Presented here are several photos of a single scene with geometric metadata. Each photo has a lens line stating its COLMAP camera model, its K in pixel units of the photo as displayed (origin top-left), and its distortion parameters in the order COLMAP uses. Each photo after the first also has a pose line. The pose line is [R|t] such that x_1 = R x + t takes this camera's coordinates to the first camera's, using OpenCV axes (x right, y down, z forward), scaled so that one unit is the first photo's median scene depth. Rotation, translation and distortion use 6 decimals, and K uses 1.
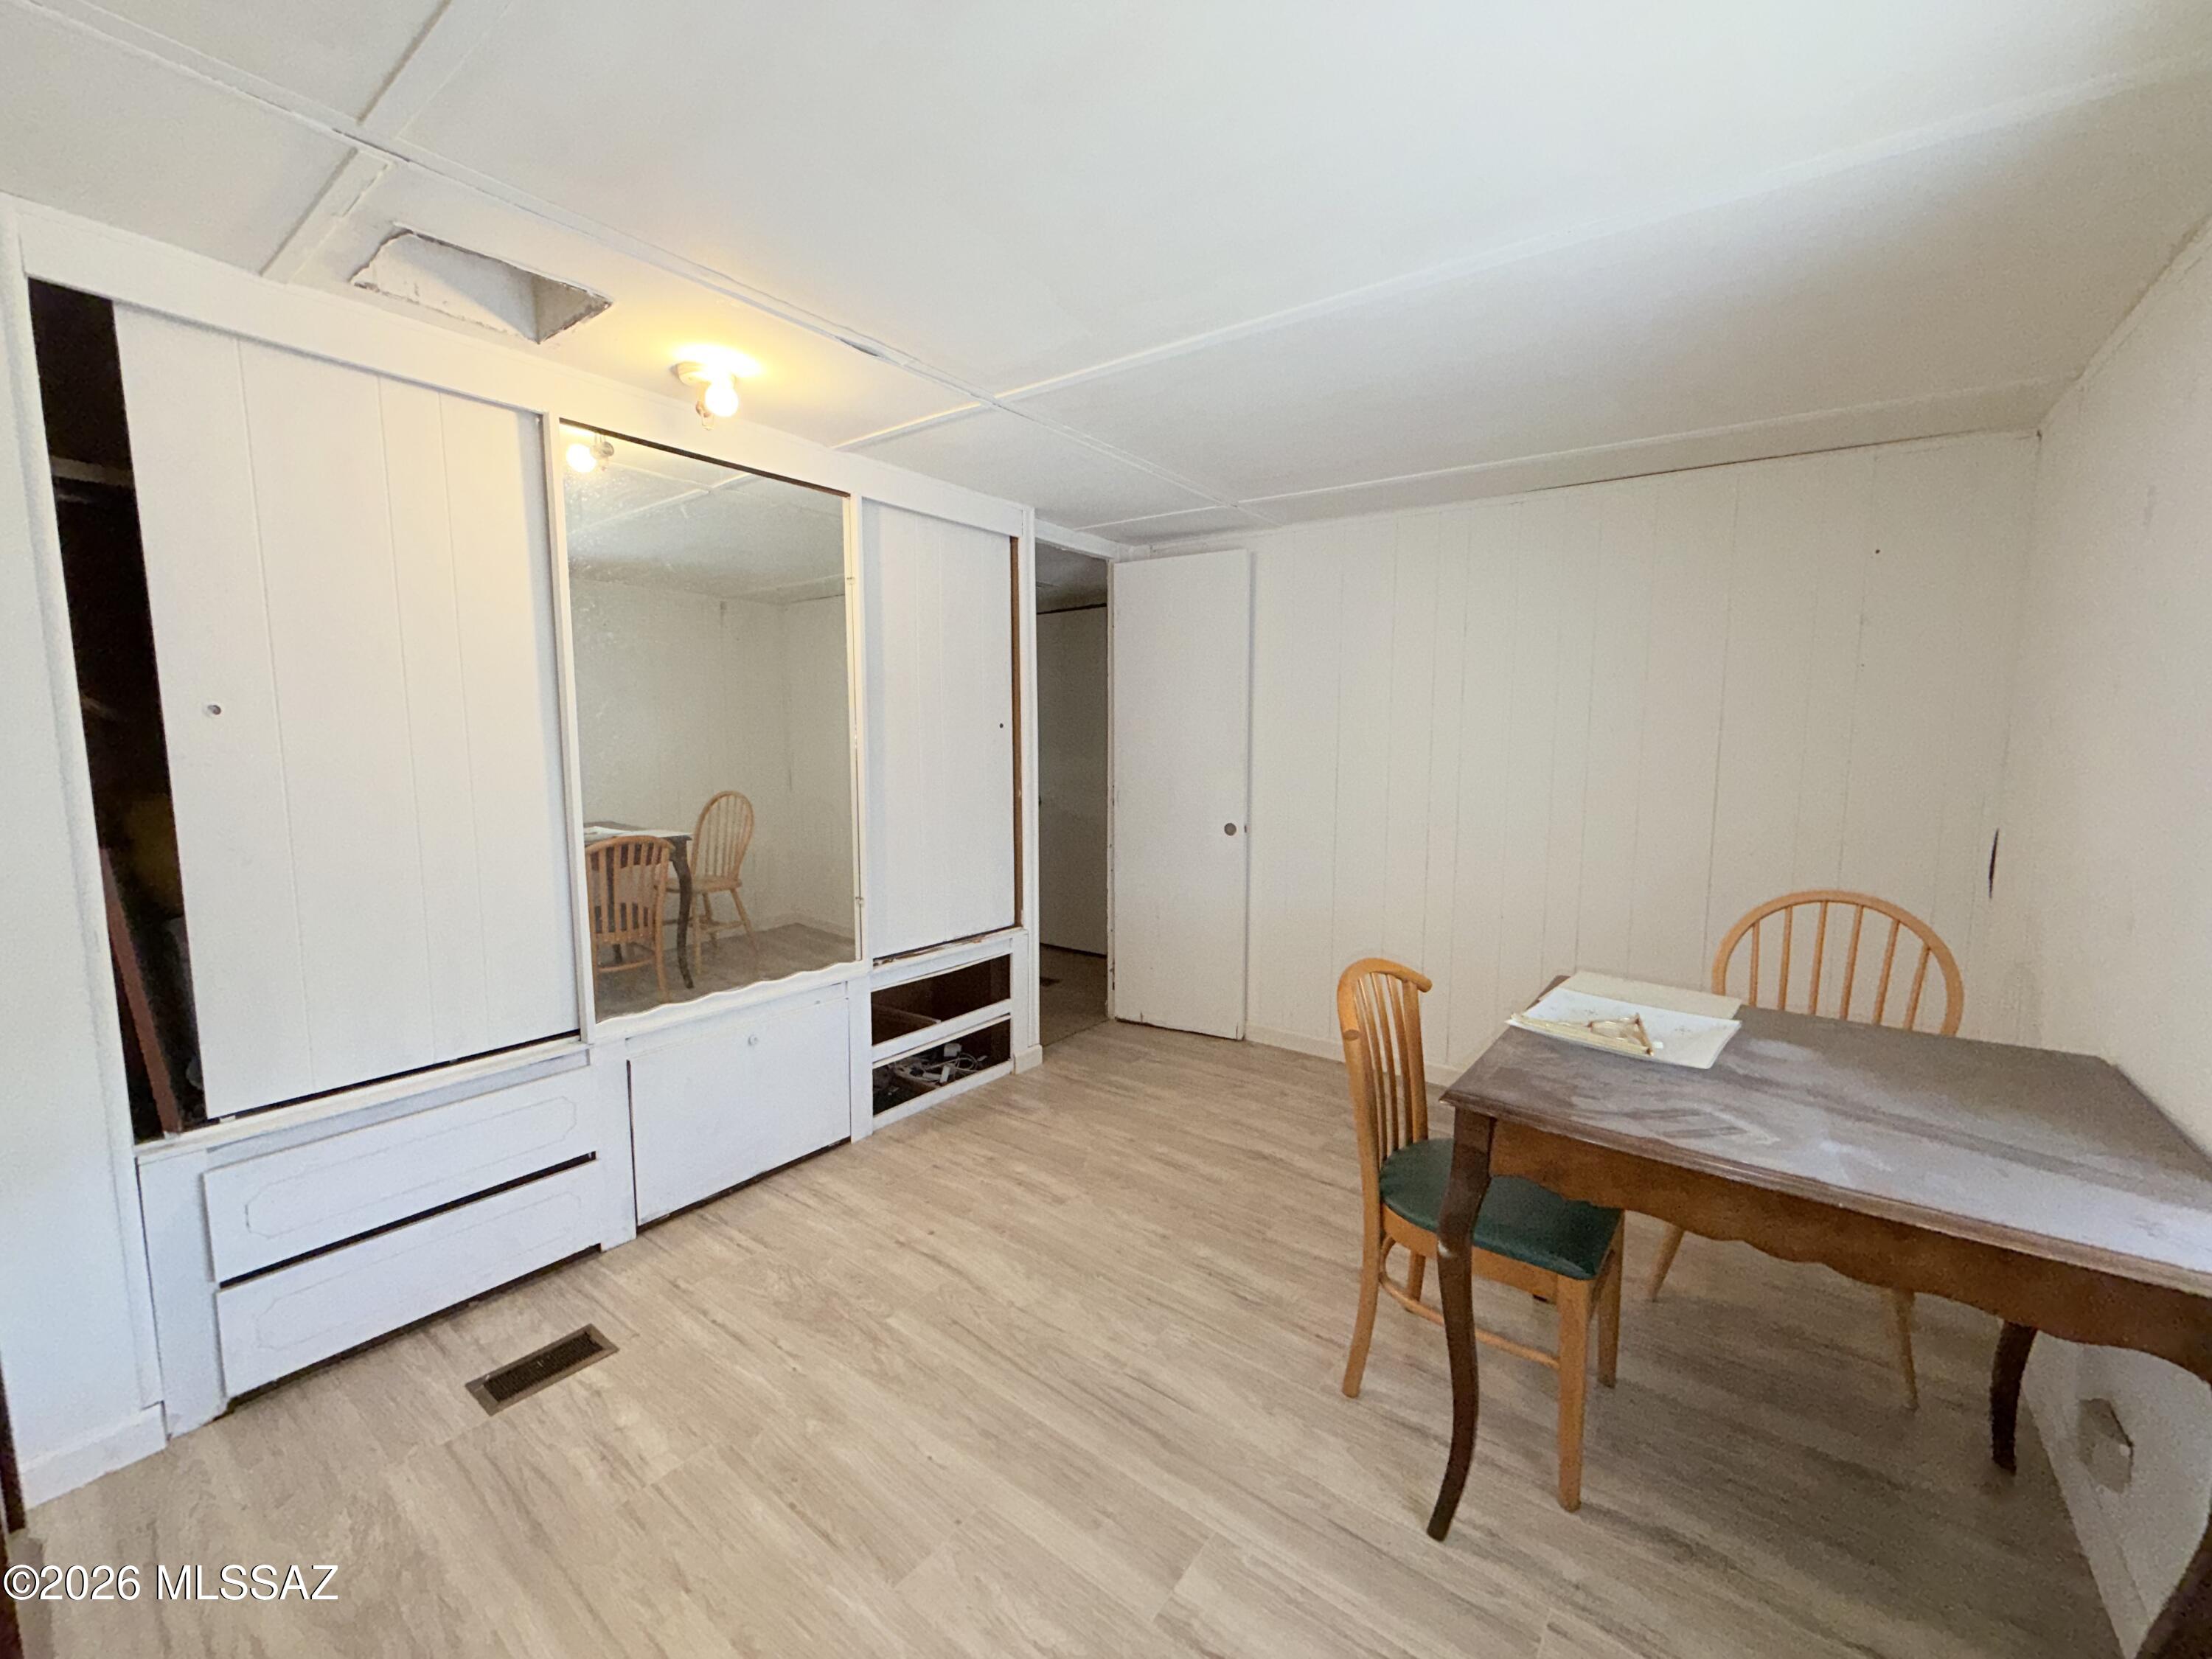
lens RADIAL K [[883.6, 0, 1107.9], [0, 883.6, 824.5], [0, 0, 1]] dist [-0.001994, -0.000014]
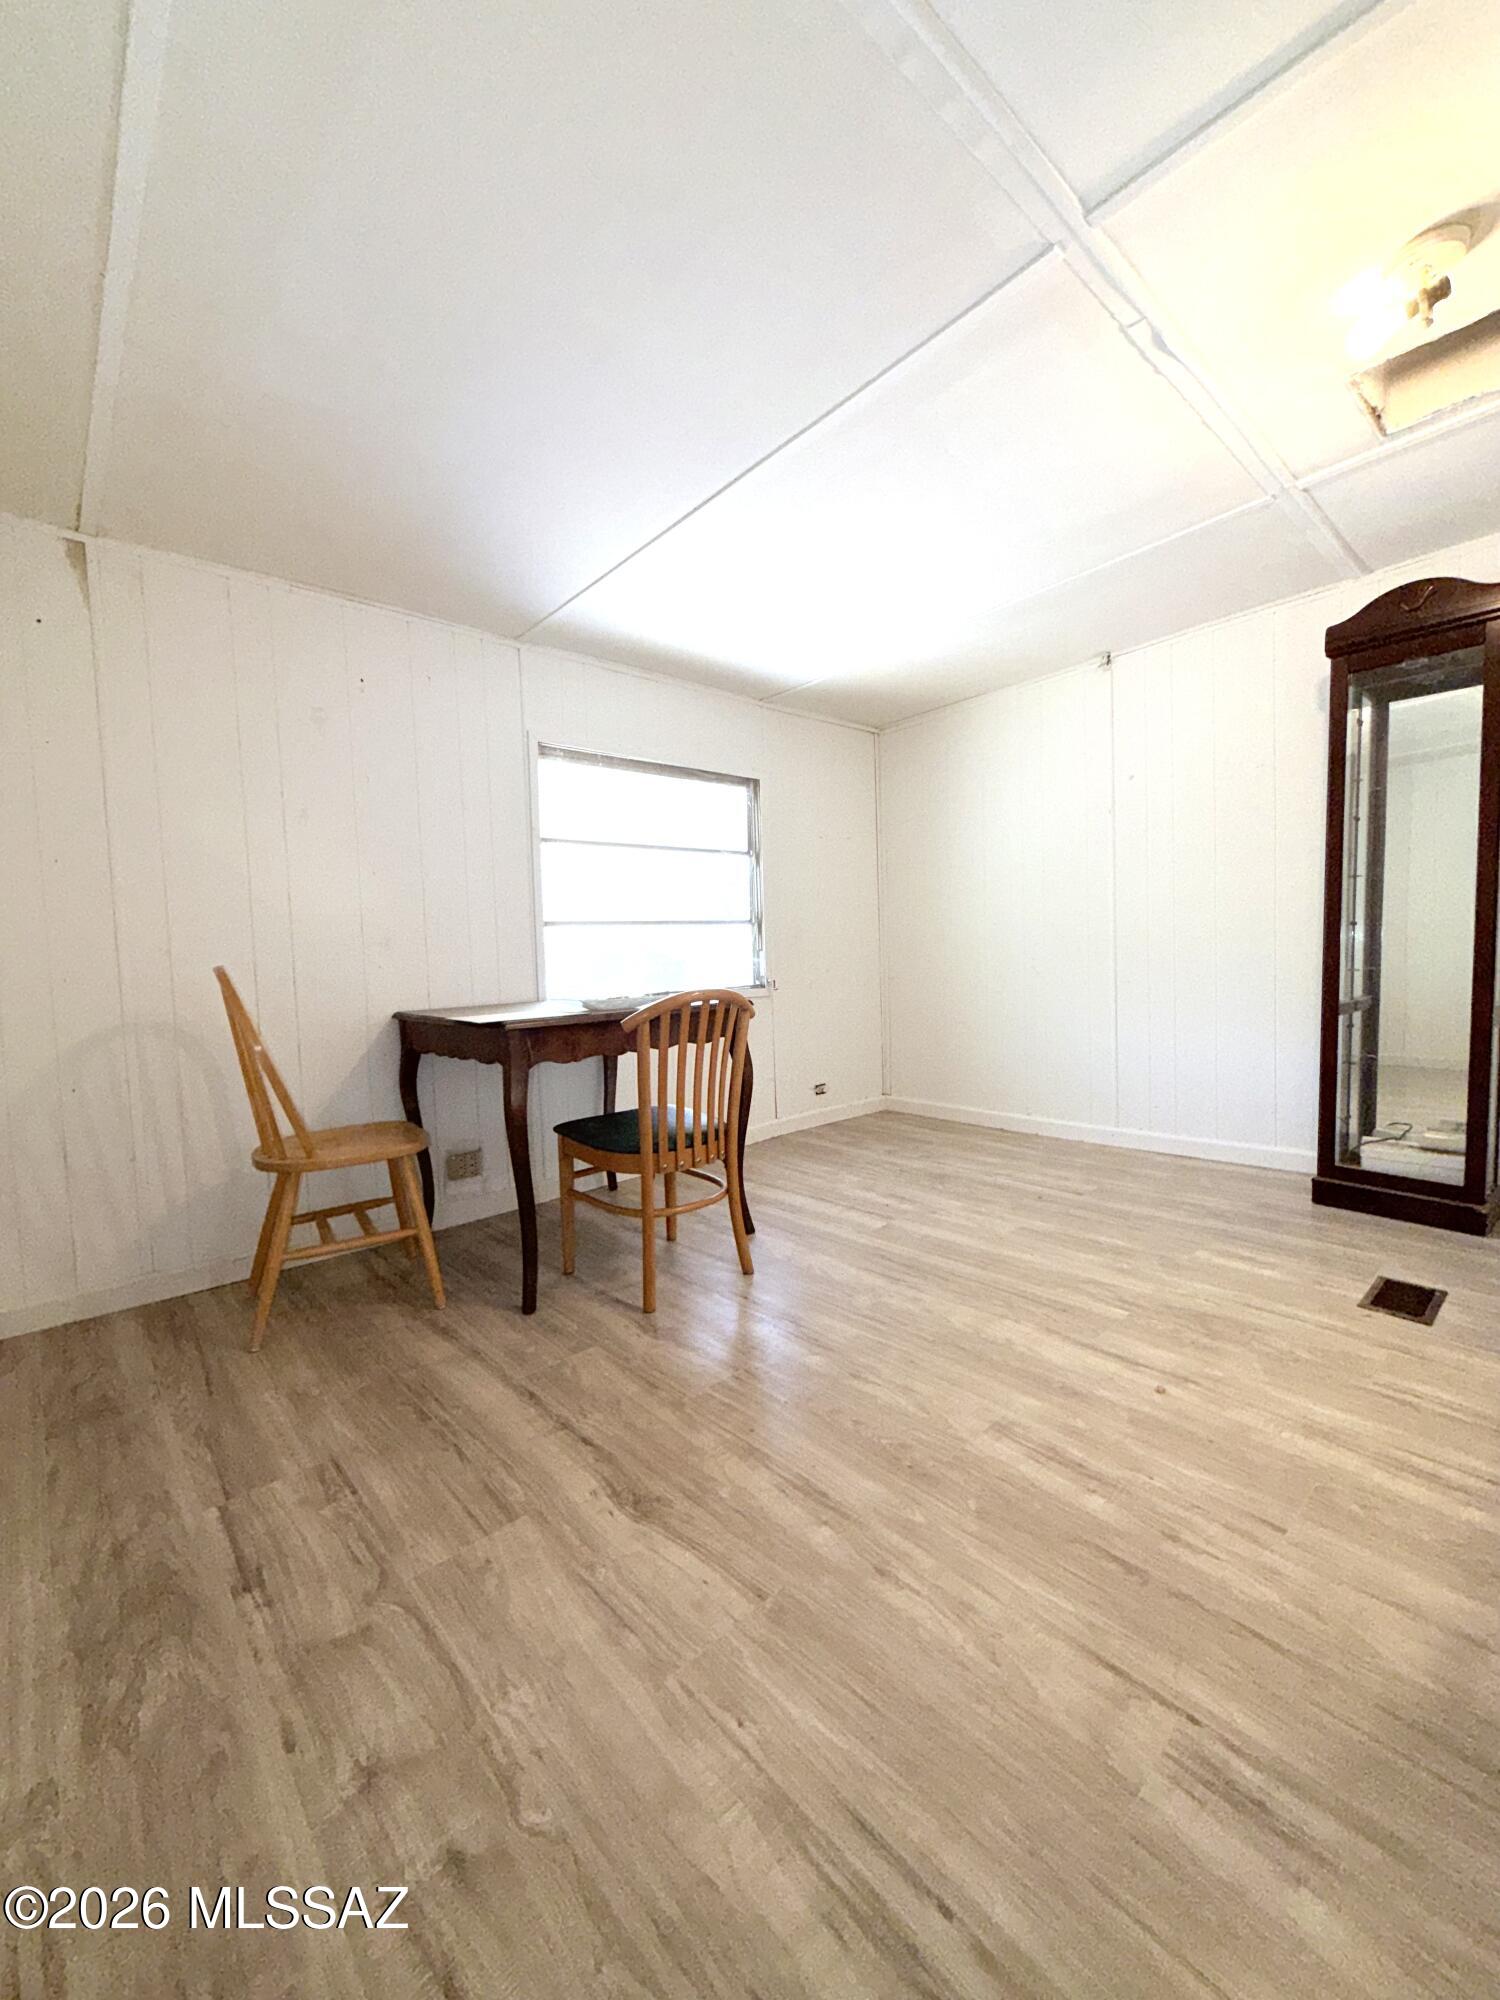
lens RADIAL K [[799.0, 0, 748.6], [0, 799.0, 1000.4], [0, 0, 1]] dist [-0.001994, -0.000014]
pose [[-0.980792, 0.019133, 0.194114, 0.011552], [0.052190, 0.984635, 0.166645, -0.009696], [-0.187943, 0.173575, -0.966721, 1.834575]]
